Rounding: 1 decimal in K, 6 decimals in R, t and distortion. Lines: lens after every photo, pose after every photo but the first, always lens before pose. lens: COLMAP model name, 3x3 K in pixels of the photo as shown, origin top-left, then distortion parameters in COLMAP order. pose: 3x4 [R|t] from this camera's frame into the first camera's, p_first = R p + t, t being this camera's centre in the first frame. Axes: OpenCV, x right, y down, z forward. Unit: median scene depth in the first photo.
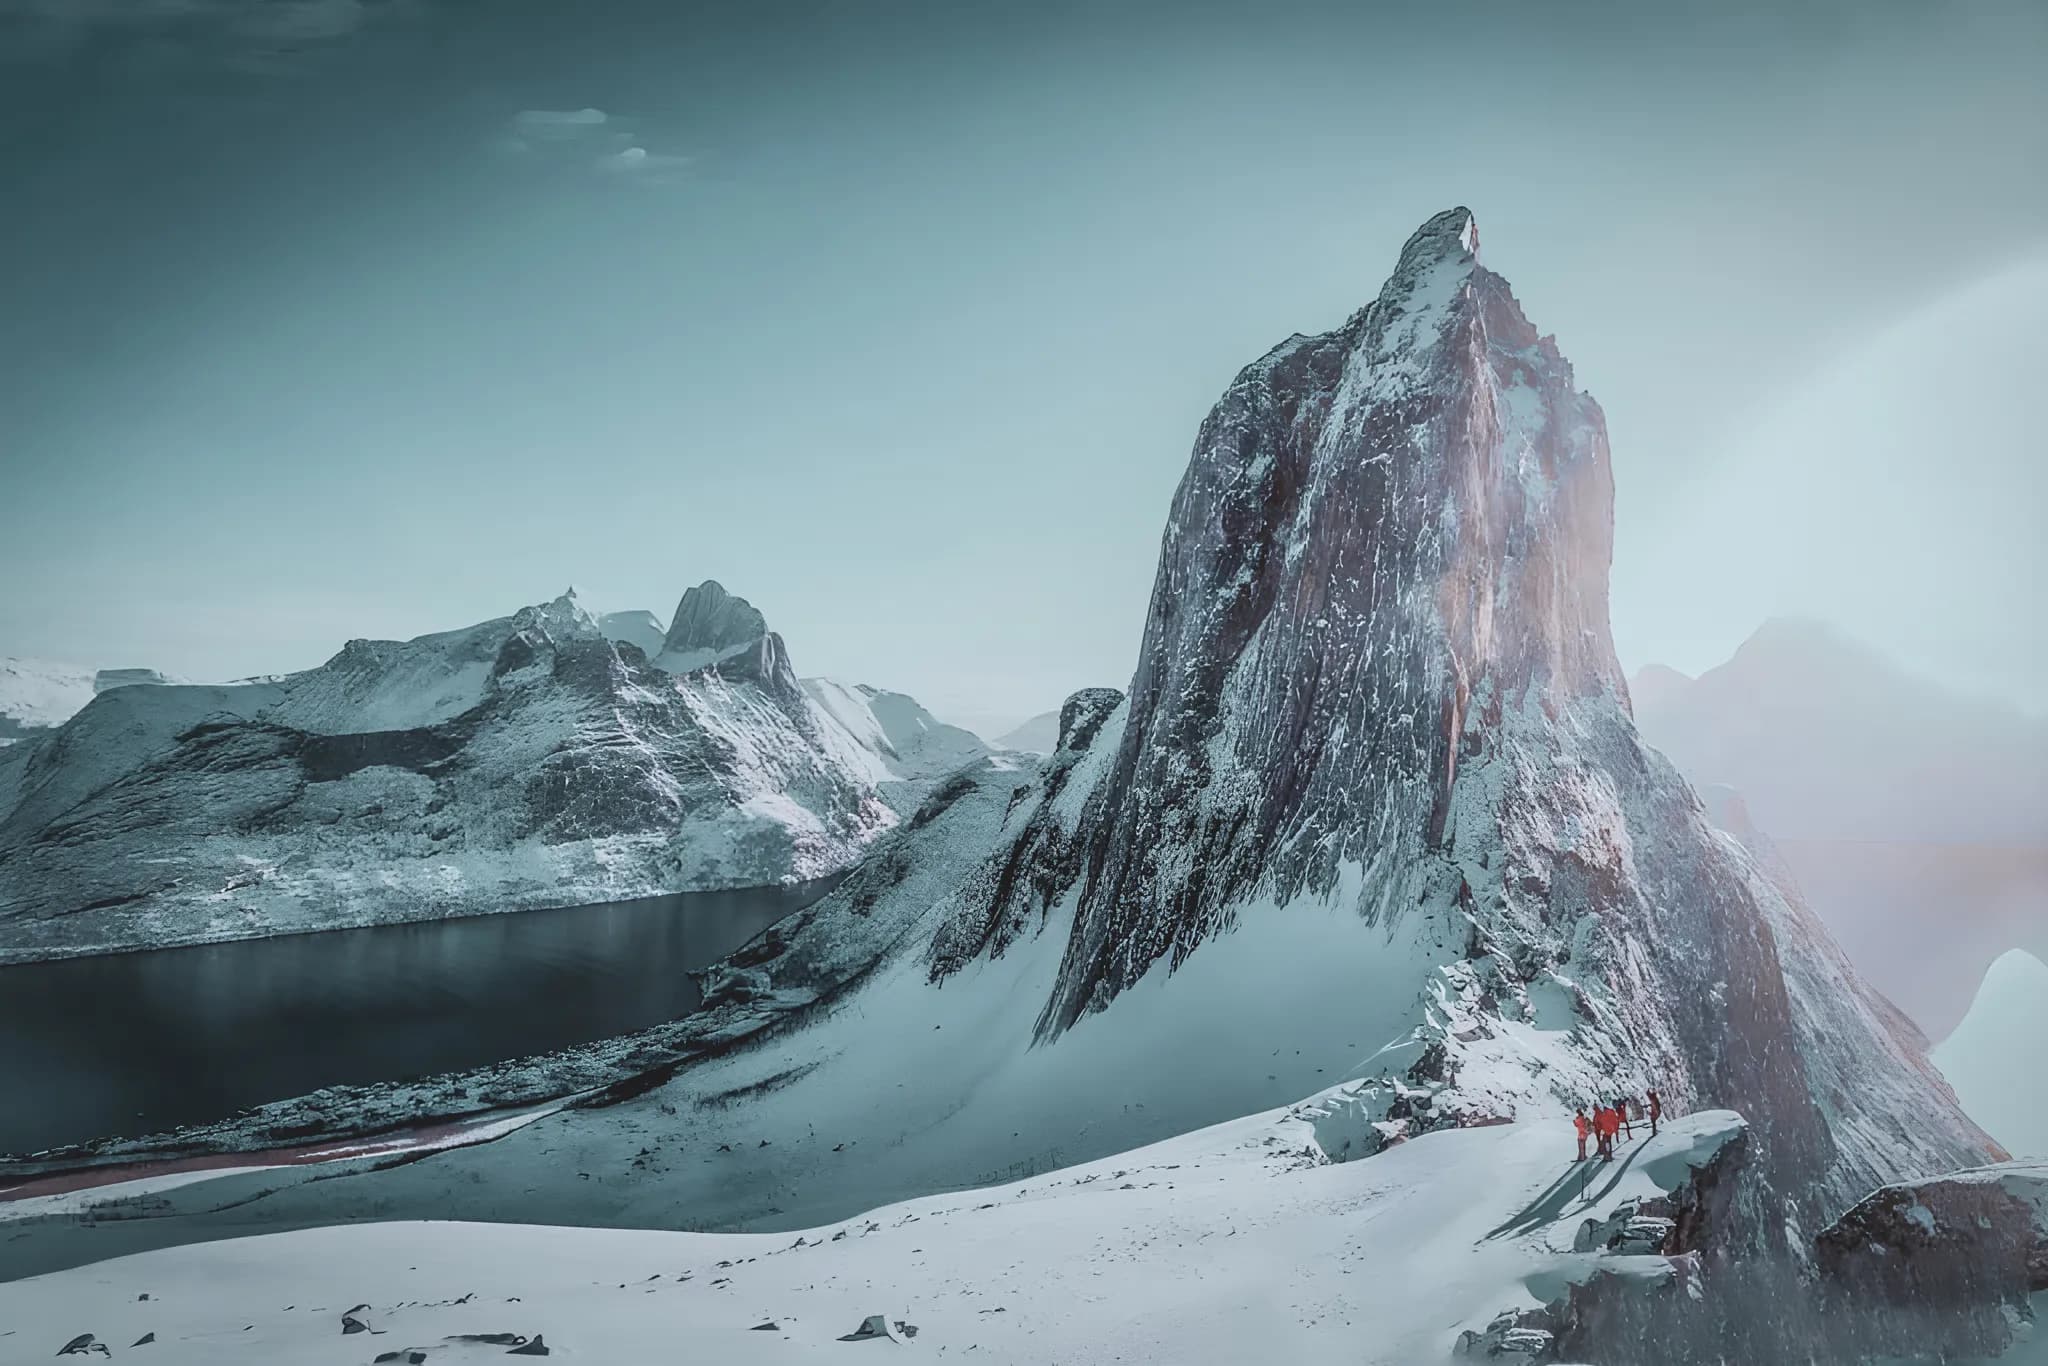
lens RADIAL K [[1418.2, 0, 991.4], [0, 1418.2, 673.8], [0, 0, 1]] dist [-0.024716, 0.001142]
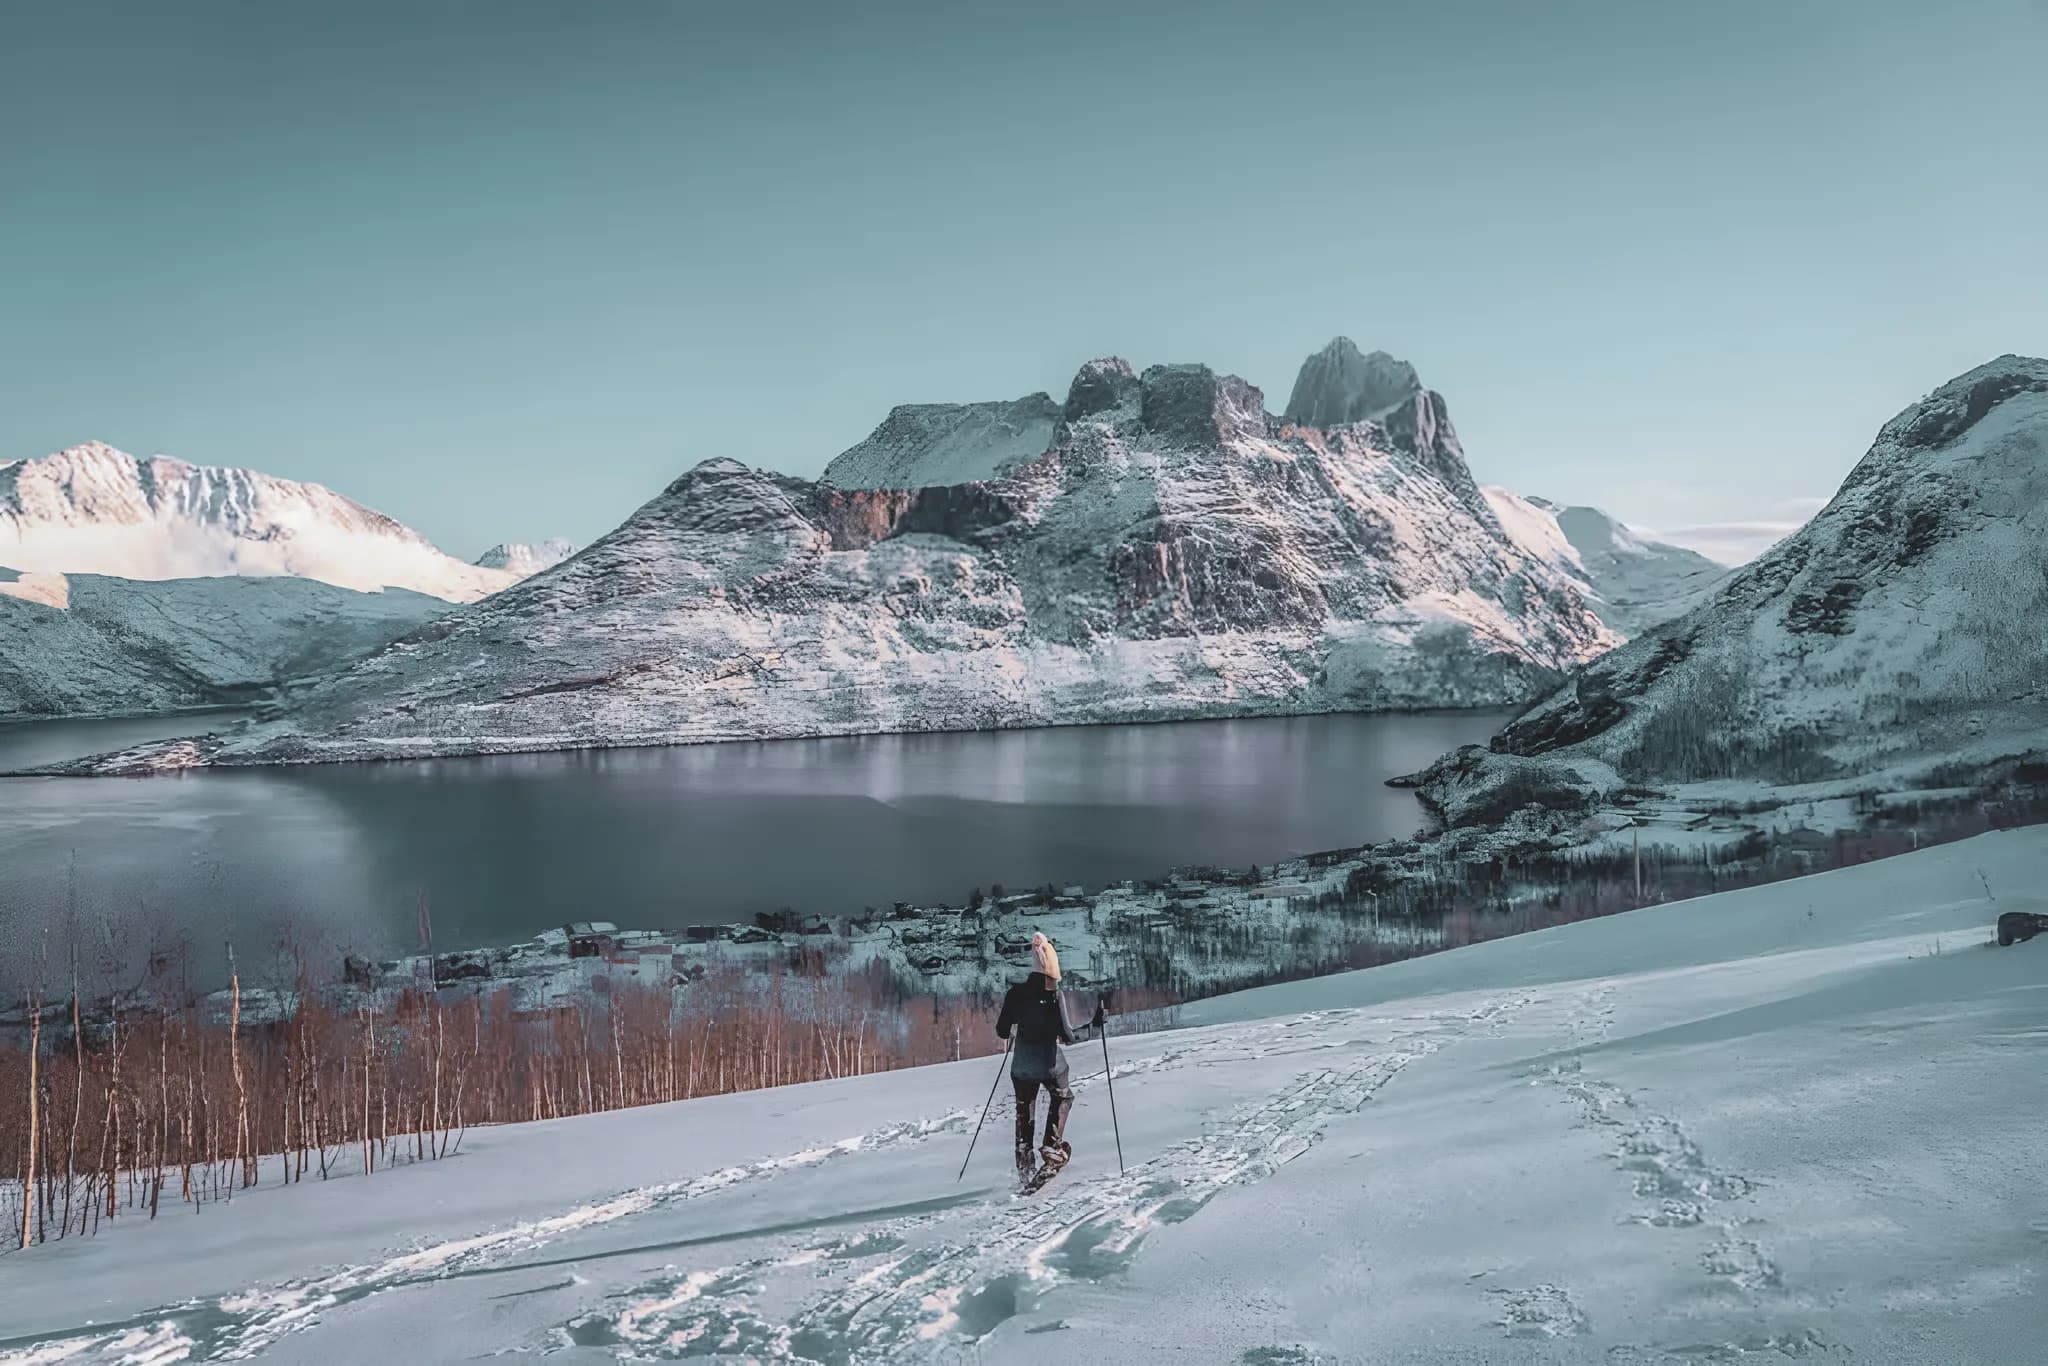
lens RADIAL K [[1181.4, 0, 1024.0], [0, 1181.4, 683.0], [0, 0, 1]] dist [-0.015908, 0.000085]
pose [[0.915250, -0.021276, -0.402325, -0.458611], [0.031621, 0.999318, 0.019090, 0.459553], [0.401644, -0.030194, 0.915298, 1.542789]]
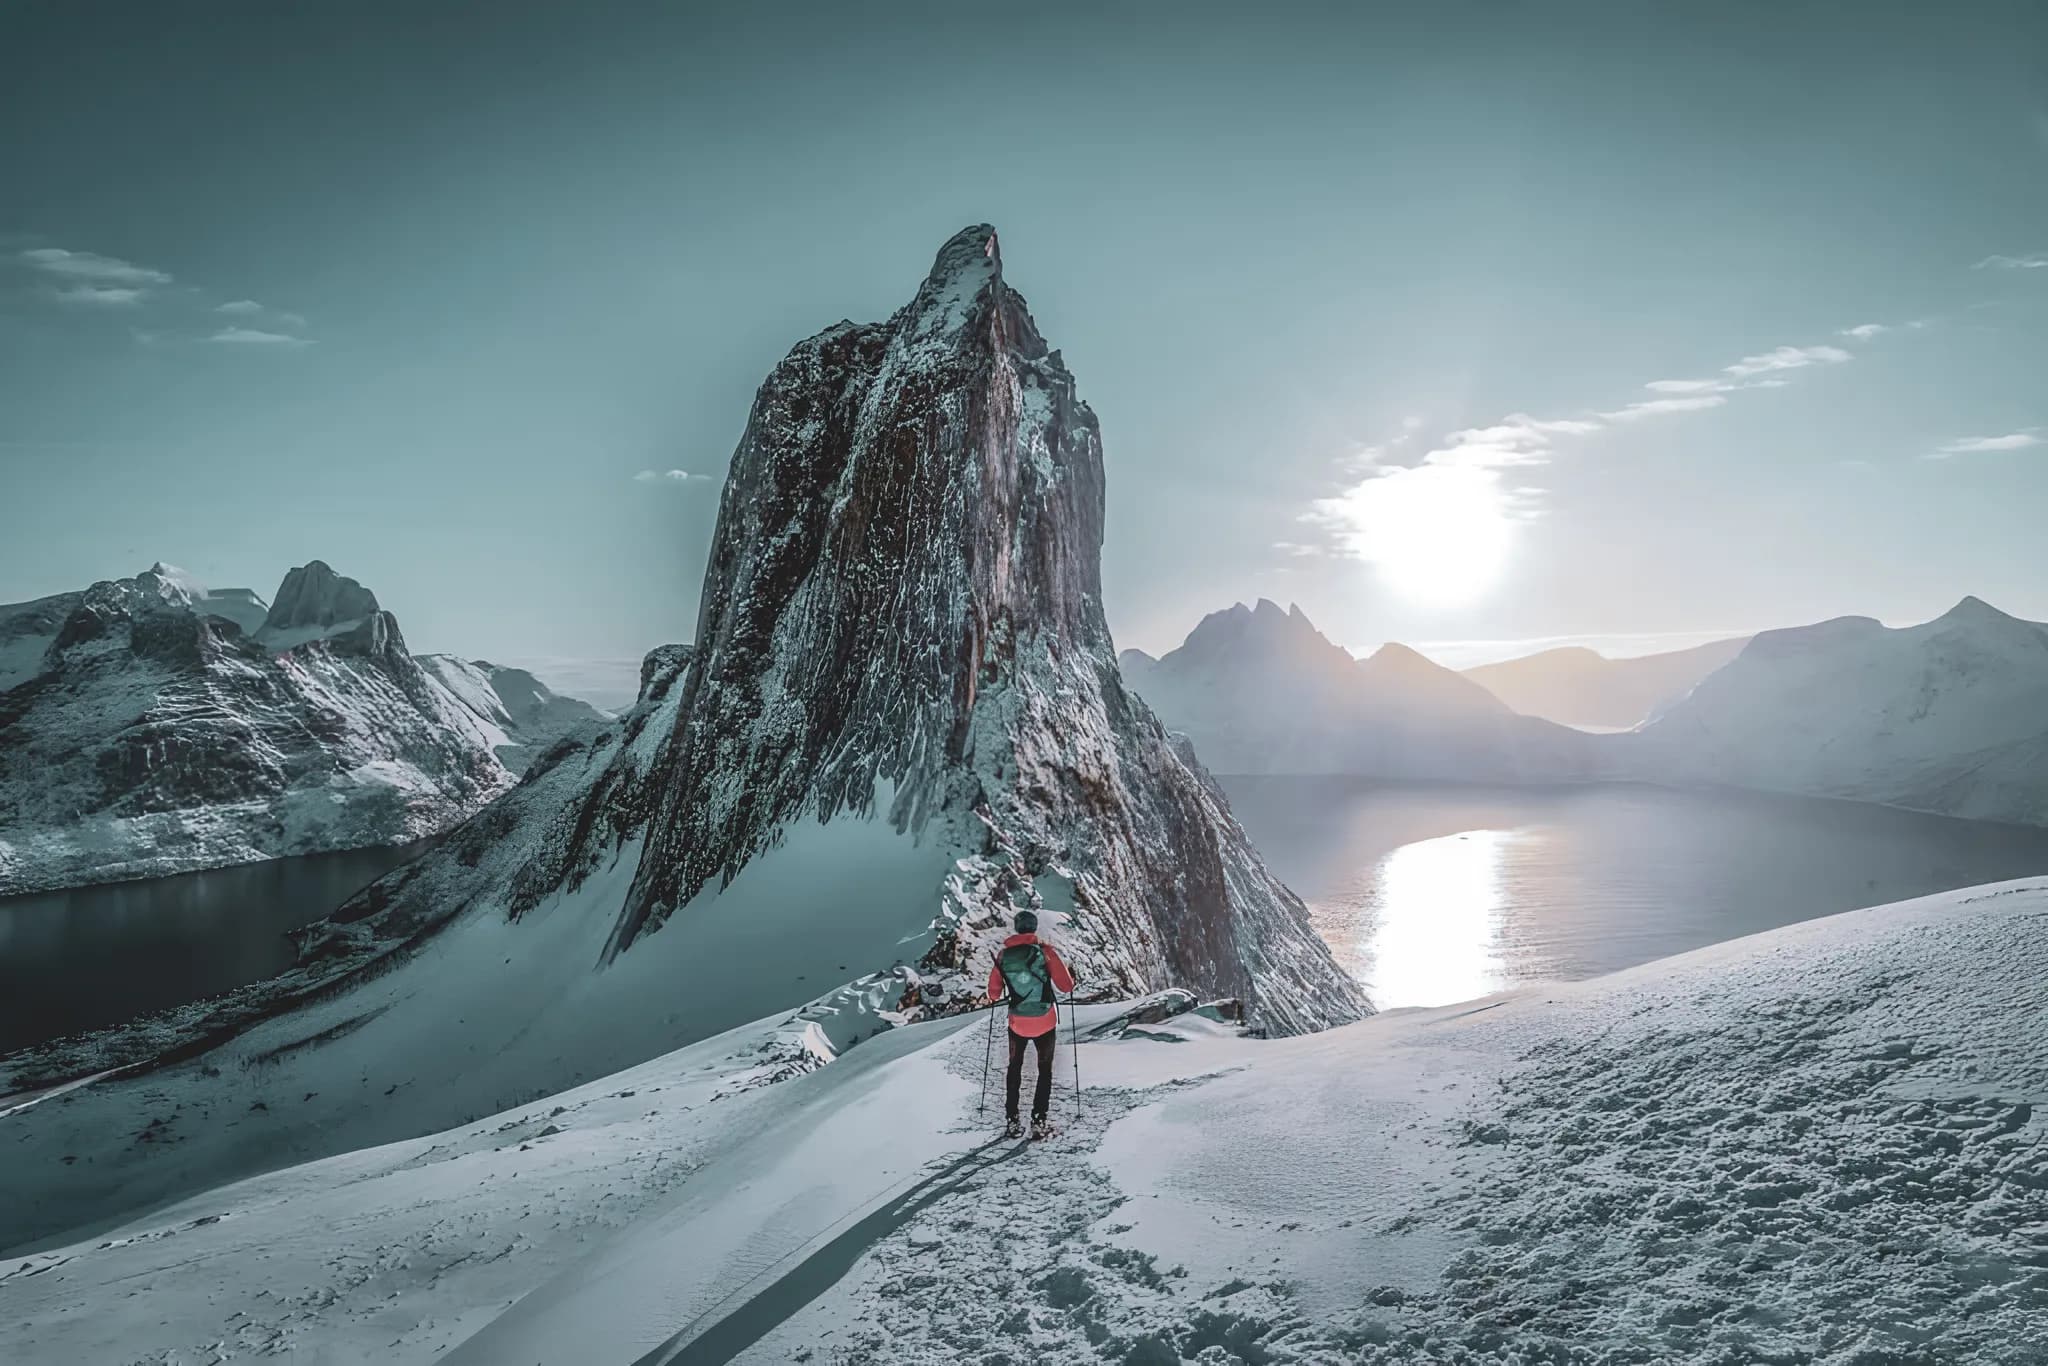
lens RADIAL K [[1138.4, 0, 1024.0], [0, 1138.4, 683.0], [0, 0, 1]] dist [0.012395, -0.000320]
pose [[0.940782, -0.004947, 0.338976, 0.035518], [-0.002344, 0.999775, 0.021095, 0.025611], [-0.339004, -0.020641, 0.940559, 0.082293]]
